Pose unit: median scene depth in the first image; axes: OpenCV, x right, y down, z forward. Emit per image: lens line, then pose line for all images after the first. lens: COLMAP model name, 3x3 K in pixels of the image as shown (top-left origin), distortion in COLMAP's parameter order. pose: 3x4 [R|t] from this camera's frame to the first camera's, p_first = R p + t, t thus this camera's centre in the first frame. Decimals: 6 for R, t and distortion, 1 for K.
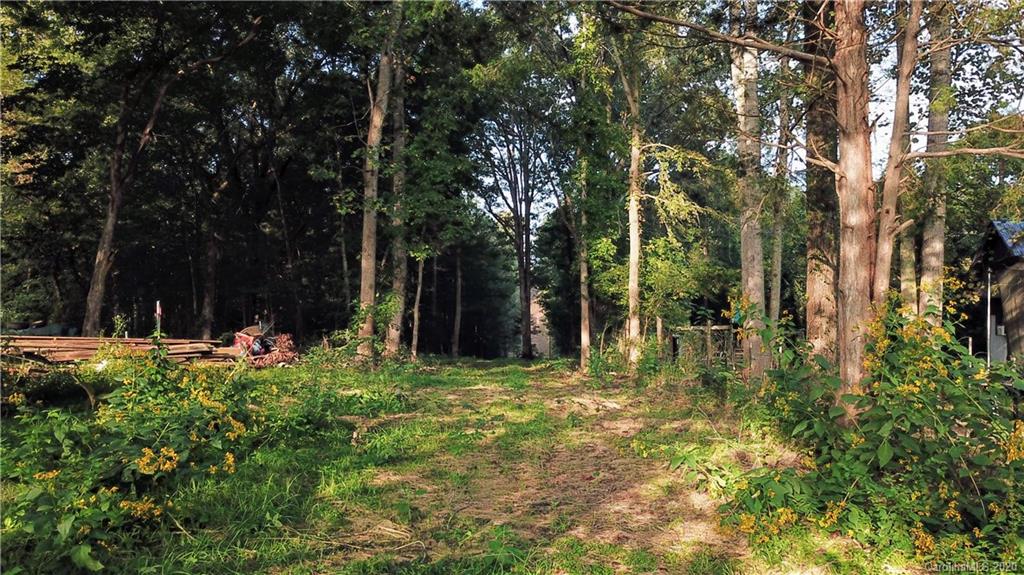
lens RADIAL K [[772.0, 0, 517.1], [0, 772.0, 286.9], [0, 0, 1]] dist [0.009548, 0.000436]
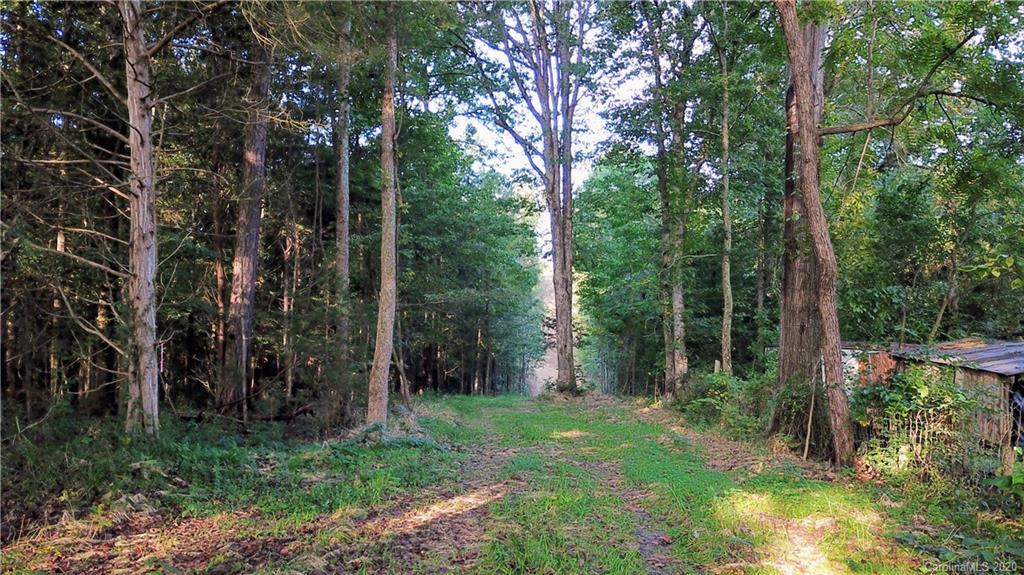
lens RADIAL K [[772.0, 0, 509.7], [0, 772.0, 283.9], [0, 0, 1]] dist [0.009548, 0.000436]
pose [[0.999454, 0.004578, -0.032712, -0.009377], [-0.004801, 0.999966, -0.006755, 0.019508], [0.032680, 0.006908, 0.999442, 0.452629]]
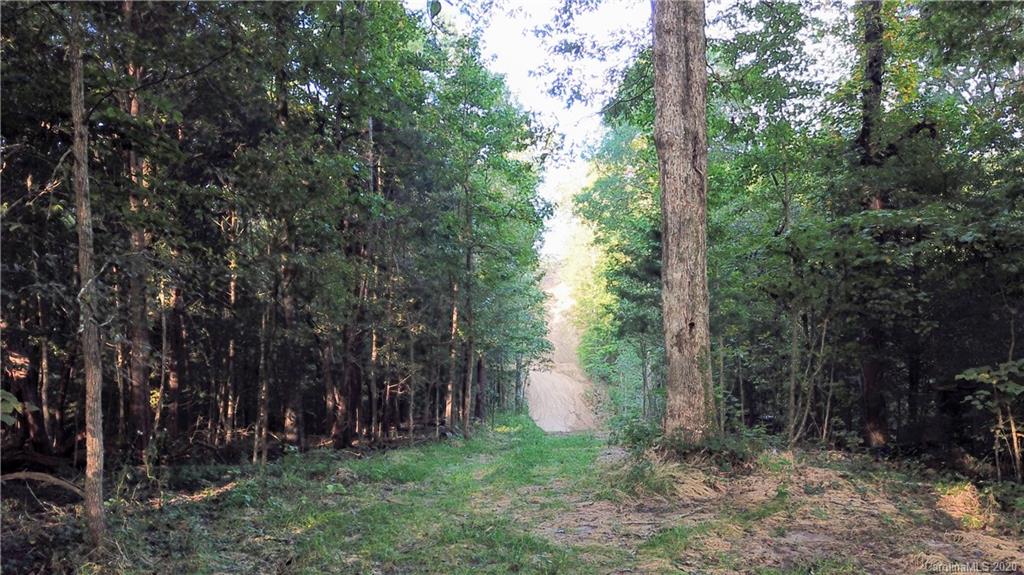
lens RADIAL K [[772.0, 0, 511.6], [0, 772.0, 288.3], [0, 0, 1]] dist [0.009548, 0.000436]
pose [[0.999964, 0.004427, -0.007268, -0.028559], [-0.004433, 0.999990, -0.000707, 0.047470], [0.007265, 0.000739, 0.999973, 0.768222]]
